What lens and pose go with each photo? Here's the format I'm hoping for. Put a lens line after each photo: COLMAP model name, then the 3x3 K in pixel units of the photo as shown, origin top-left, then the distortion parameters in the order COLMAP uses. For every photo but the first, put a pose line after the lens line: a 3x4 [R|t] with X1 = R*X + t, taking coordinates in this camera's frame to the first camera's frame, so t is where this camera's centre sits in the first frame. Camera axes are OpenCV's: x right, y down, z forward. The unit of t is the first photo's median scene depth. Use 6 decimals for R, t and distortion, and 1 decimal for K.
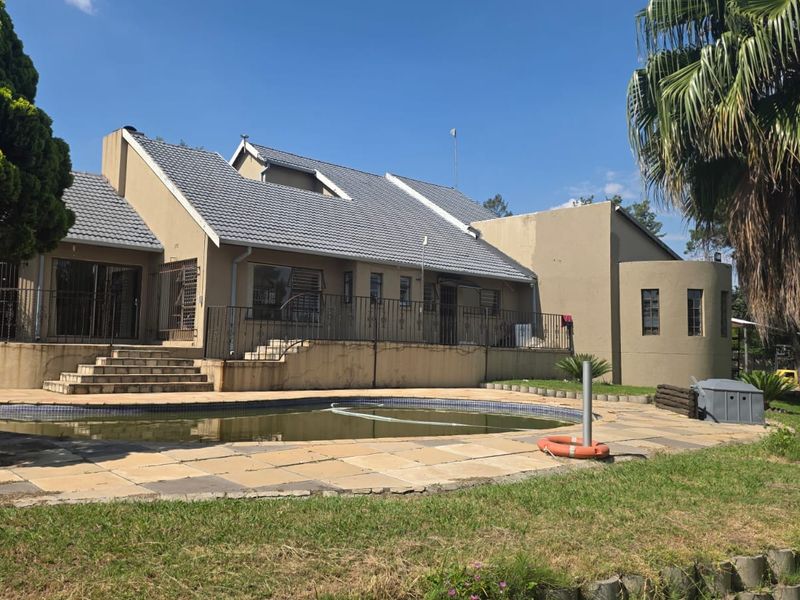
lens RADIAL K [[733.5, 0, 401.7], [0, 733.5, 300.3], [0, 0, 1]] dist [0.010163, -0.007261]
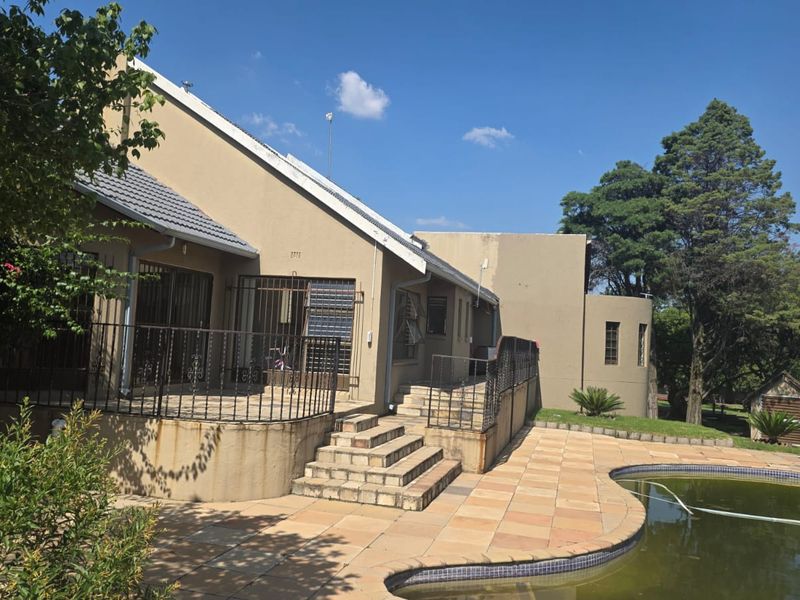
lens RADIAL K [[733.5, 0, 400.4], [0, 733.5, 297.3], [0, 0, 1]] dist [0.010163, -0.007261]
pose [[0.824698, 0.056349, 0.562759, -0.520758], [-0.078347, 0.996813, 0.015003, -0.043147], [-0.560121, -0.056464, 0.826485, 0.292283]]
